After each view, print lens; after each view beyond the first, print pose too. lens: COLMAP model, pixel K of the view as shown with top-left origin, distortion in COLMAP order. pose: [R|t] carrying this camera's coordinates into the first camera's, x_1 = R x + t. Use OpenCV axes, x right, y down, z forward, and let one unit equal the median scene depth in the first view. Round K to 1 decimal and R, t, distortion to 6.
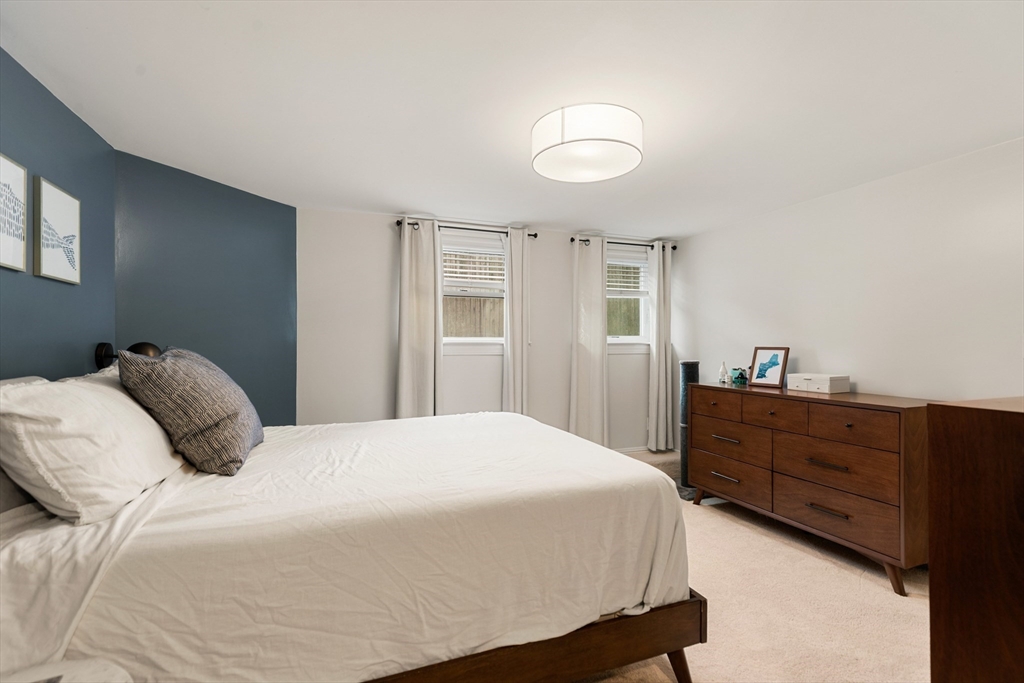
lens RADIAL K [[463.4, 0, 509.4], [0, 463.4, 345.0], [0, 0, 1]] dist [0.004140, 0.000238]
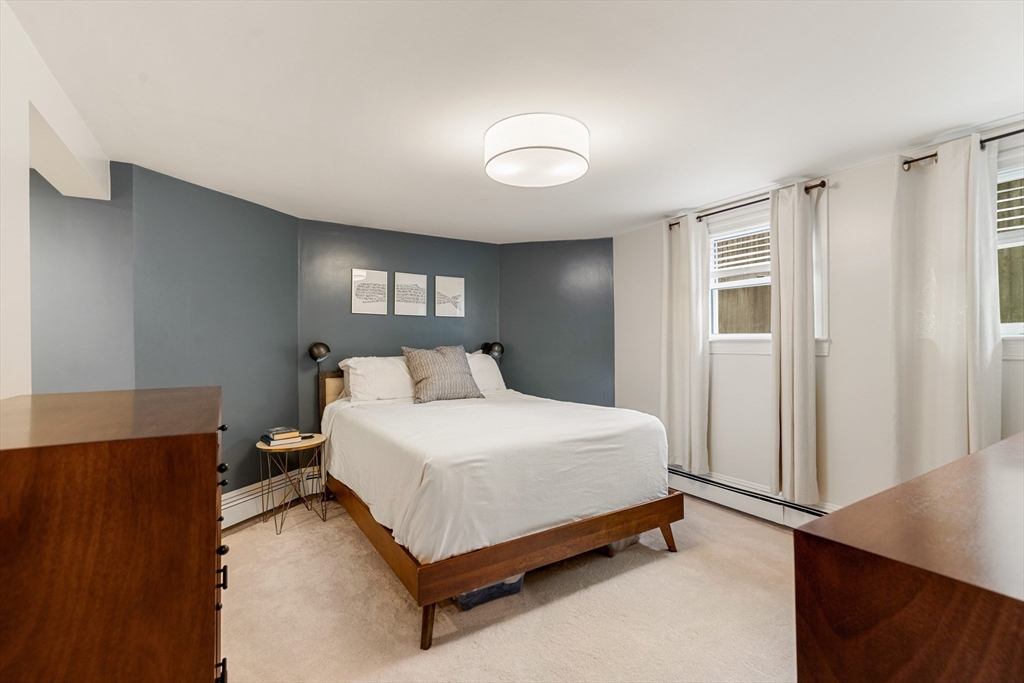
lens RADIAL K [[463.4, 0, 510.3], [0, 463.4, 342.8], [0, 0, 1]] dist [0.004140, 0.000238]
pose [[0.224078, -0.007808, -0.974540, 0.716821], [0.008957, 0.999942, -0.005952, 0.001037], [0.974530, -0.007395, 0.224135, 0.436711]]
